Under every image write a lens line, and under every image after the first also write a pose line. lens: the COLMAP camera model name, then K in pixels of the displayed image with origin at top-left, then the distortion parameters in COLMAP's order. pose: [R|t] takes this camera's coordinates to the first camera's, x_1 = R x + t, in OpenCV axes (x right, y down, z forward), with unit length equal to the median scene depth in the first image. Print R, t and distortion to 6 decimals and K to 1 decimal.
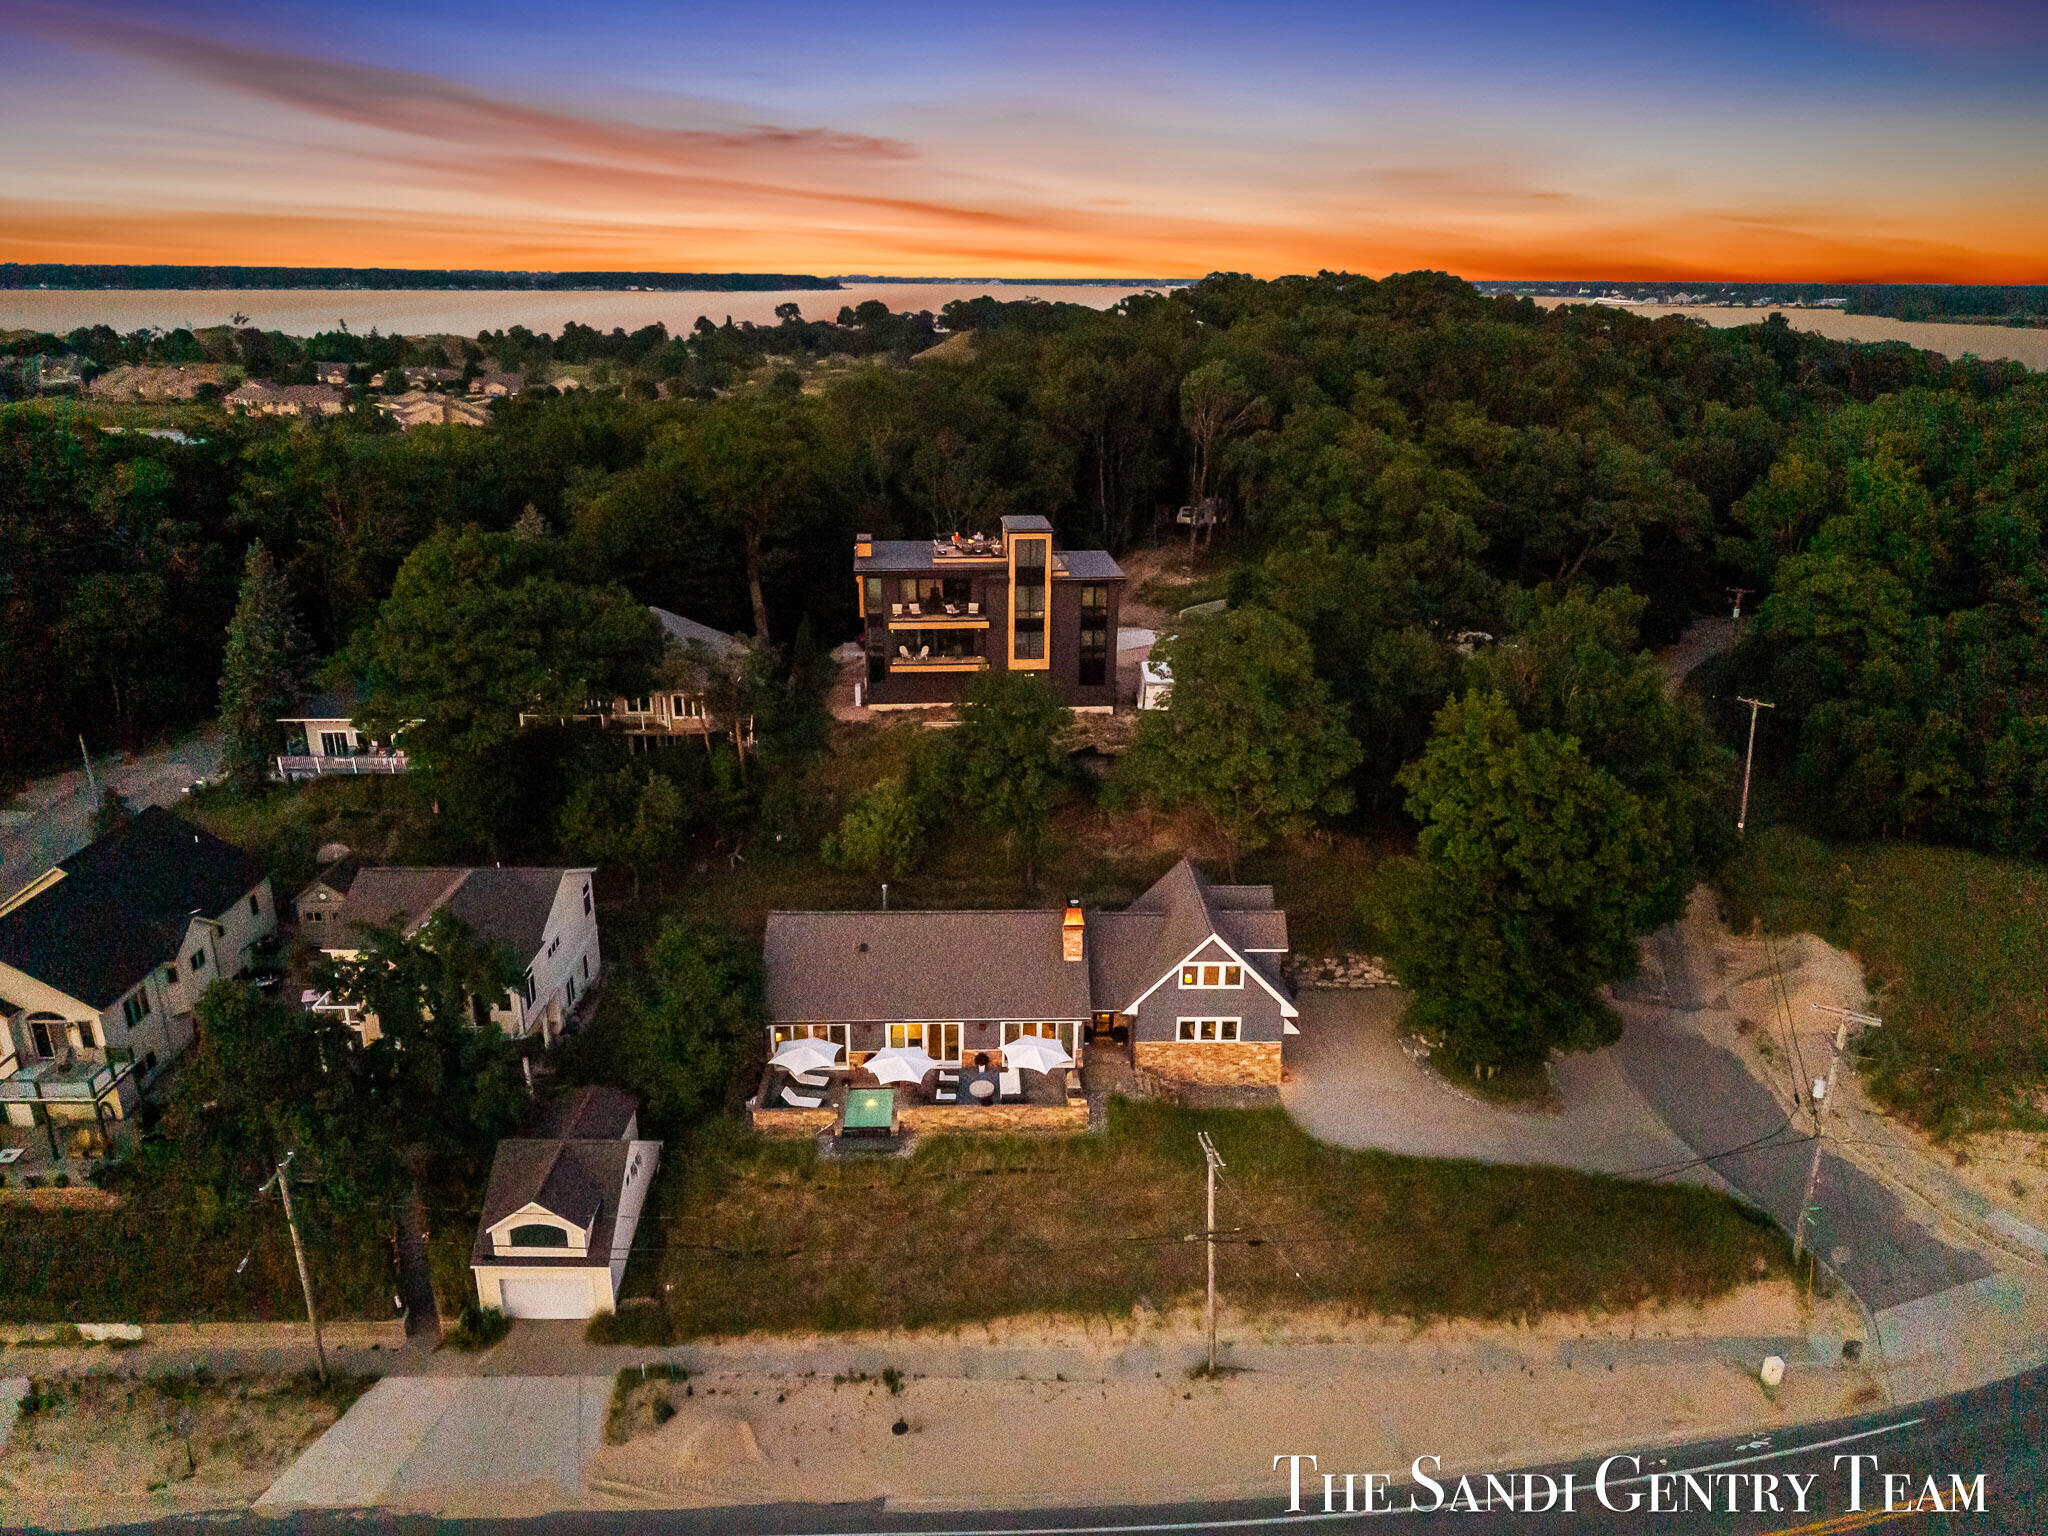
lens RADIAL K [[1385.8, 0, 1023.6], [0, 1385.8, 769.3], [0, 0, 1]] dist [0.013613, -0.012645]
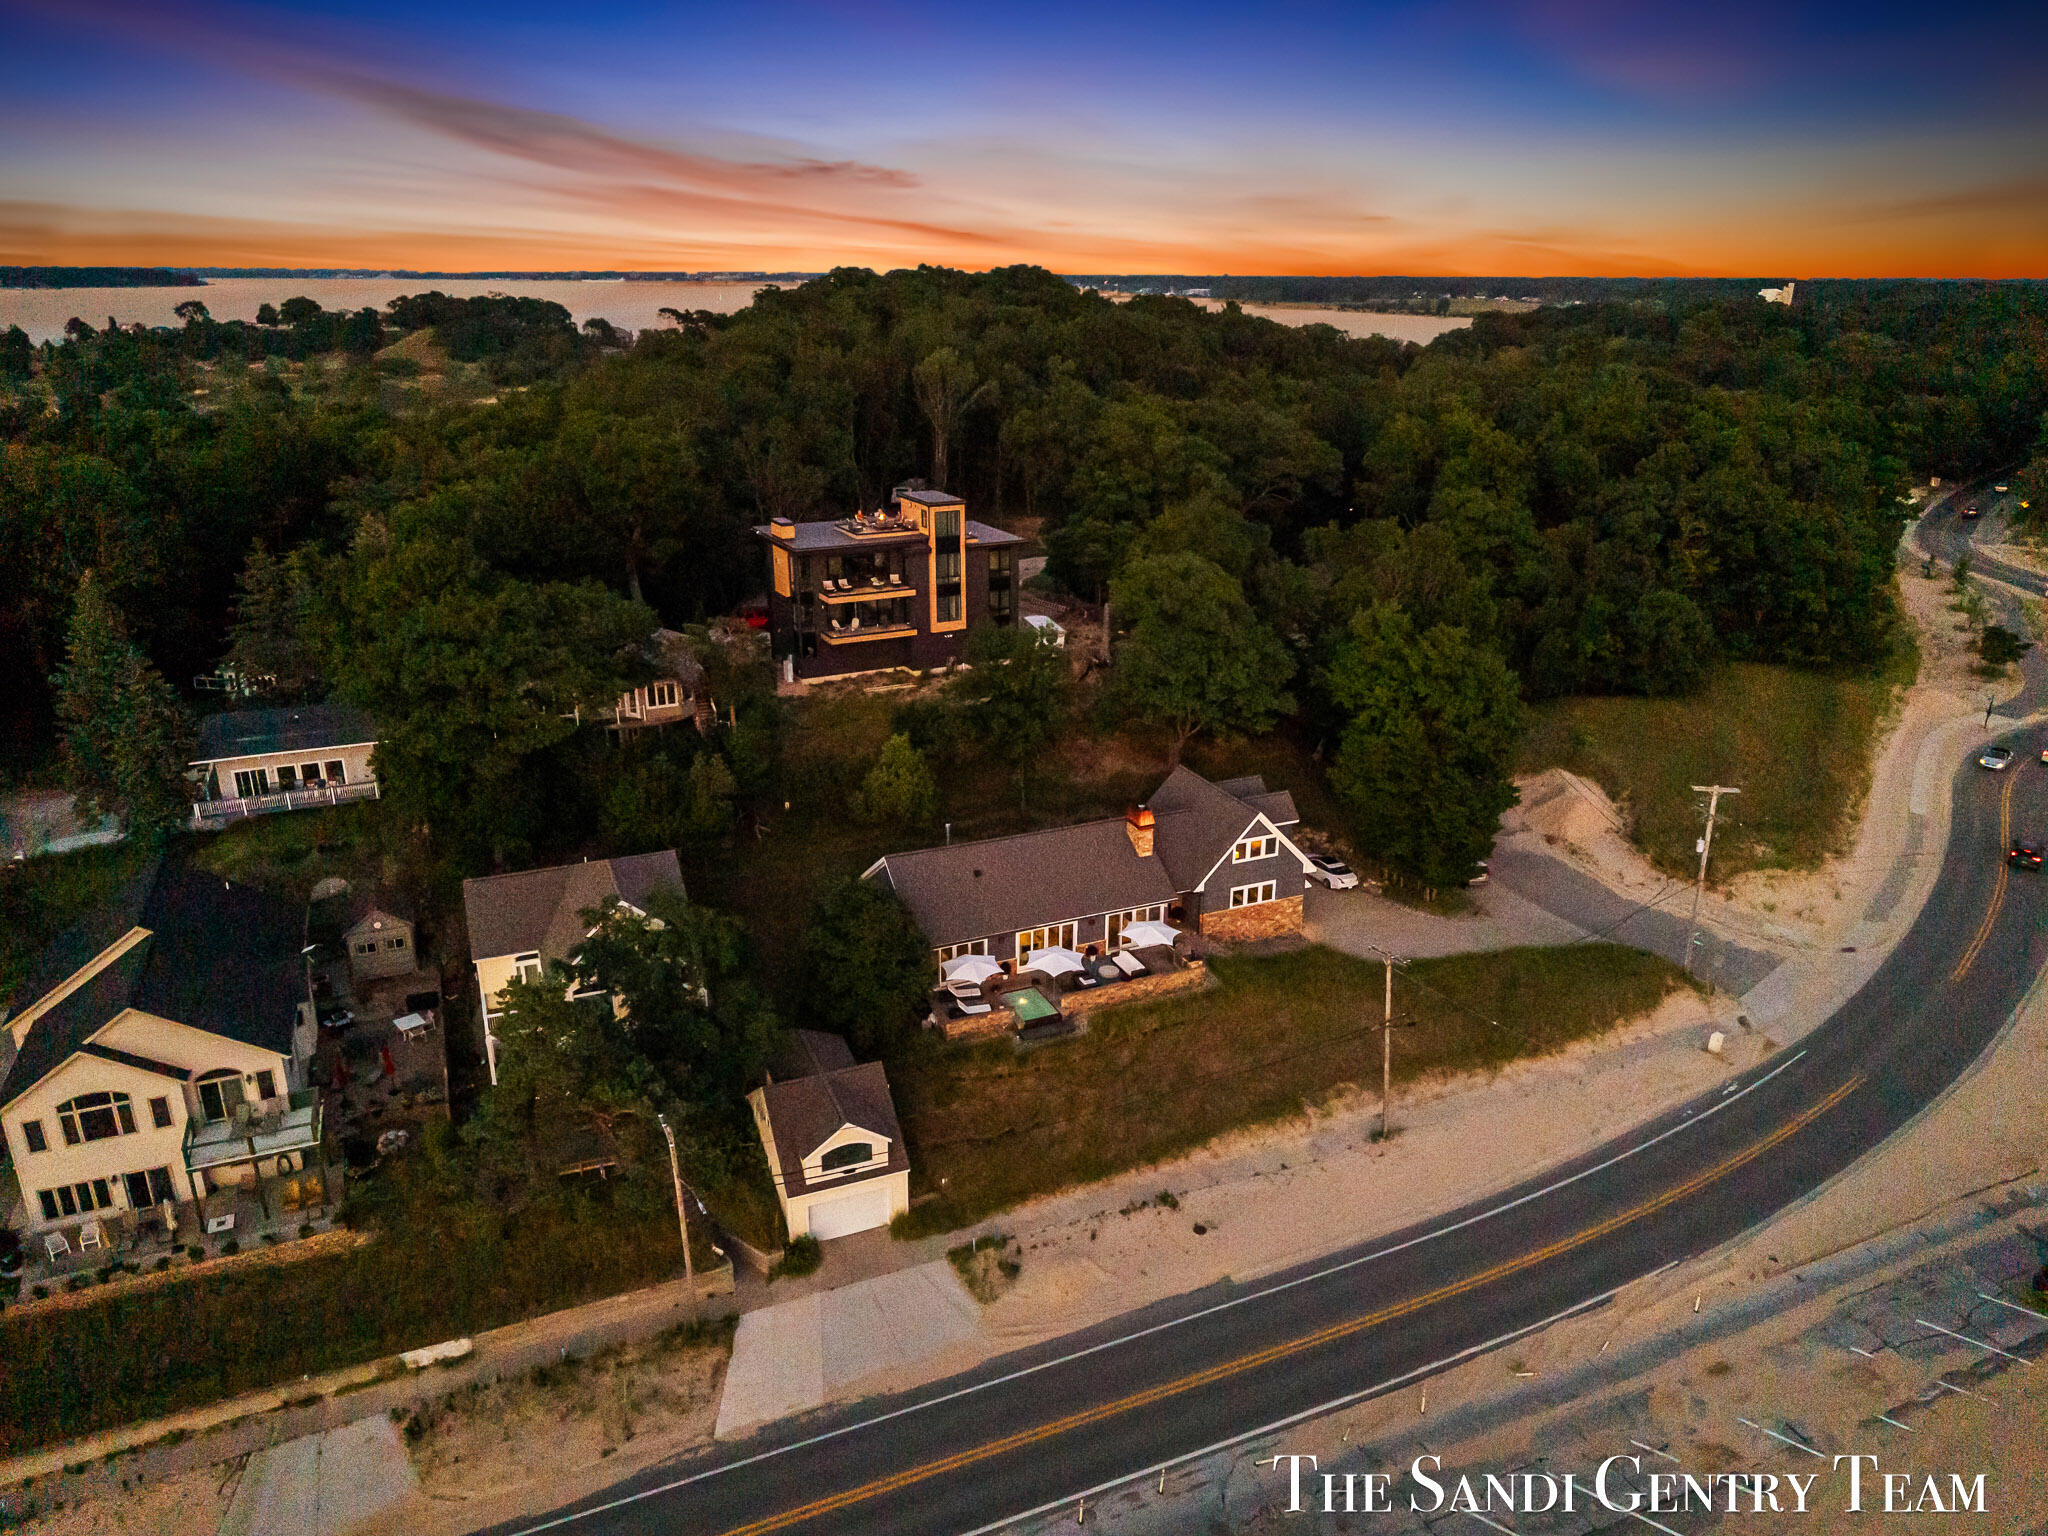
lens RADIAL K [[1385.8, 0, 1020.4], [0, 1385.8, 767.6], [0, 0, 1]] dist [0.013613, -0.012645]
pose [[0.924275, -0.132016, 0.358173, -0.476777], [0.130855, 0.991017, 0.027596, 0.017710], [-0.358599, 0.021362, 0.933247, -0.061374]]
